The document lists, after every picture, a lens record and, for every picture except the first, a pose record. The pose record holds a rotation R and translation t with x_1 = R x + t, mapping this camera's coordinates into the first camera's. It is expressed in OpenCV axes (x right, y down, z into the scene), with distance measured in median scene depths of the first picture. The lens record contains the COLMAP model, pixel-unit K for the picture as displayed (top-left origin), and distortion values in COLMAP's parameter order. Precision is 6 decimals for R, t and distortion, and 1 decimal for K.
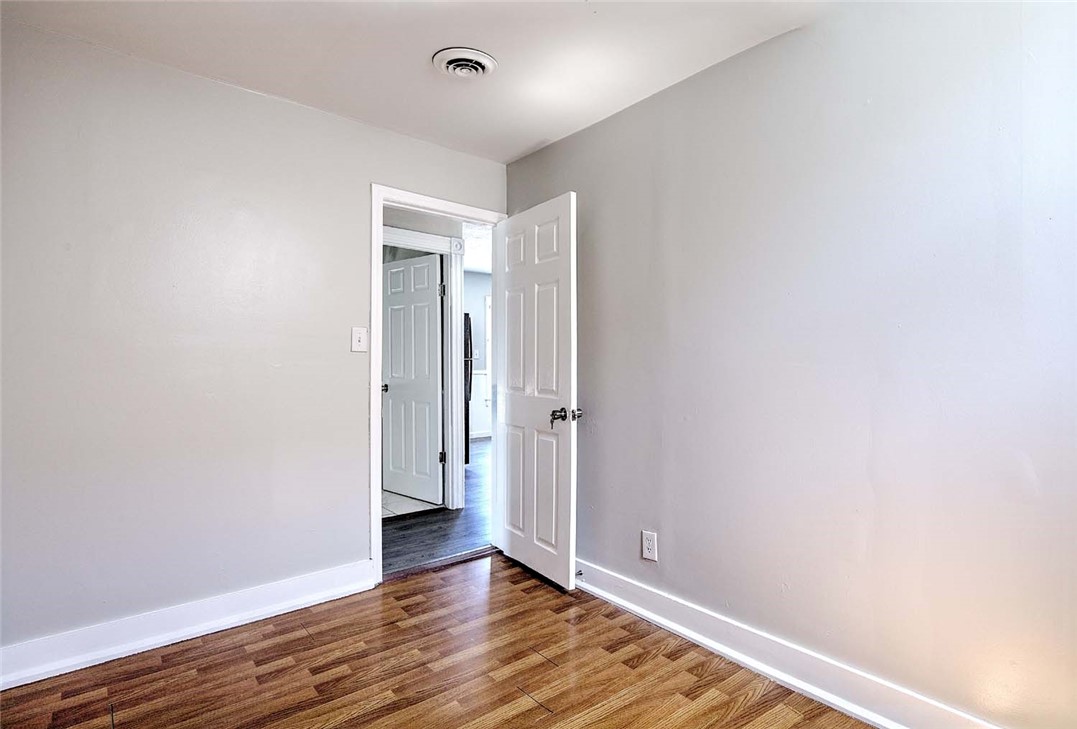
lens RADIAL K [[550.2, 0, 538.5], [0, 550.2, 364.5], [0, 0, 1]] dist [0.004919, 0.000479]
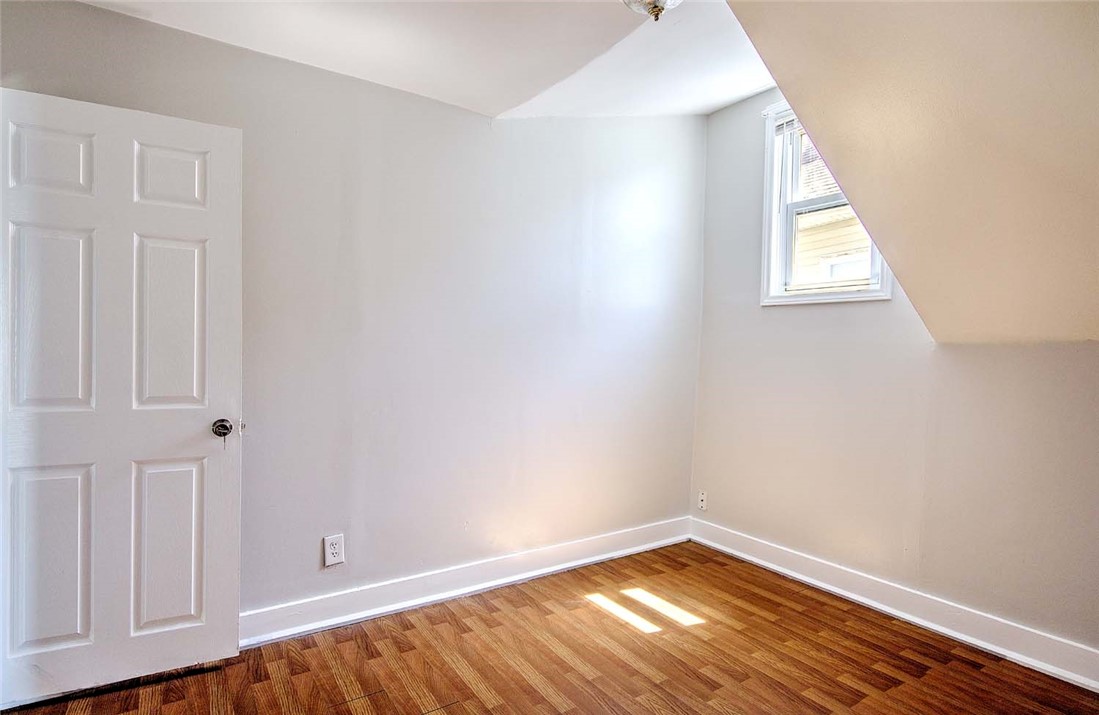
lens RADIAL K [[581.8, 0, 575.5], [0, 581.8, 355.0], [0, 0, 1]] dist [0.000615, -0.000488]
pose [[0.070468, -0.020981, 0.997293, -0.756819], [-0.021262, 0.999520, 0.022531, -0.037613], [-0.997287, -0.022792, 0.069989, 0.519910]]
